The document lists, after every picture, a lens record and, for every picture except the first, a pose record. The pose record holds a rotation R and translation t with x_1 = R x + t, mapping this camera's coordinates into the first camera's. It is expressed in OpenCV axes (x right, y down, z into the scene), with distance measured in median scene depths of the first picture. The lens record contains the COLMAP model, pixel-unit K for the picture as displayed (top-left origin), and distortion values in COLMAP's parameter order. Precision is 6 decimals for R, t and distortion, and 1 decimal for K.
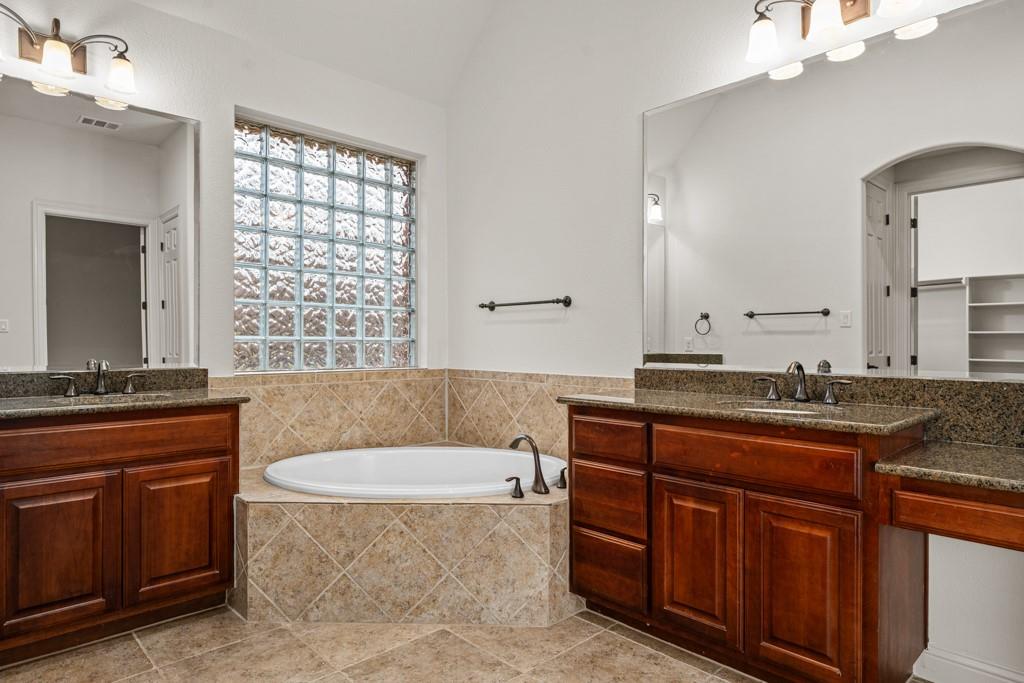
lens RADIAL K [[589.5, 0, 508.4], [0, 589.5, 343.9], [0, 0, 1]] dist [-0.002167, -0.003049]
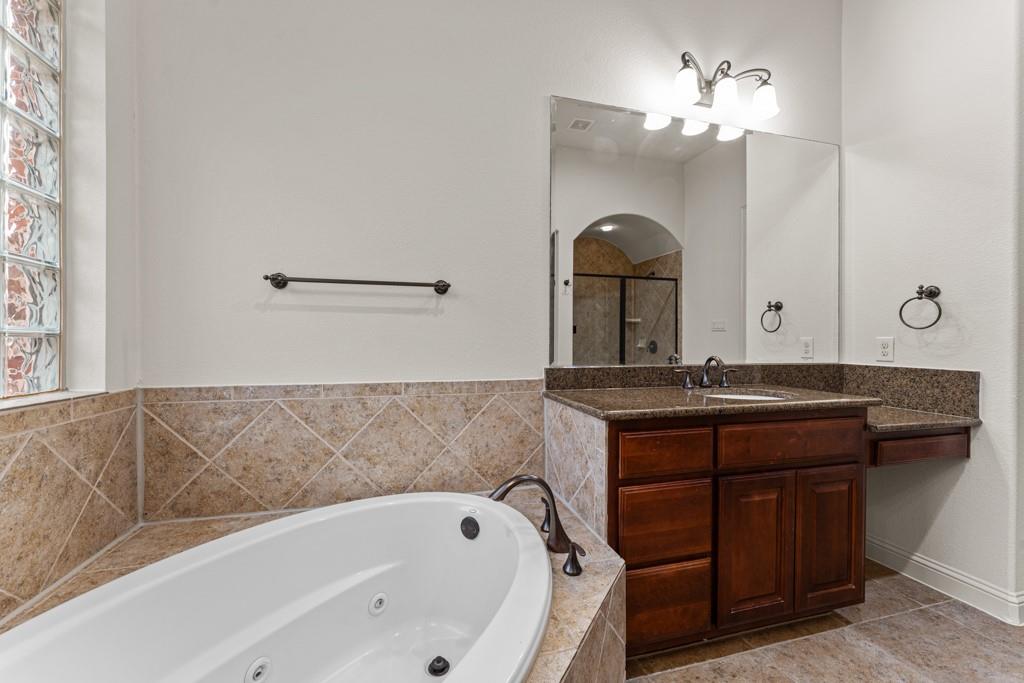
lens RADIAL K [[415.6, 0, 512.5], [0, 415.6, 339.7], [0, 0, 1]] dist [-0.006337, 0.001045]
pose [[0.476899, 0.001491, 0.878957, -0.329750], [-0.000207, 0.999999, -0.001584, -0.001857], [-0.878958, 0.000573, 0.476898, 0.638561]]
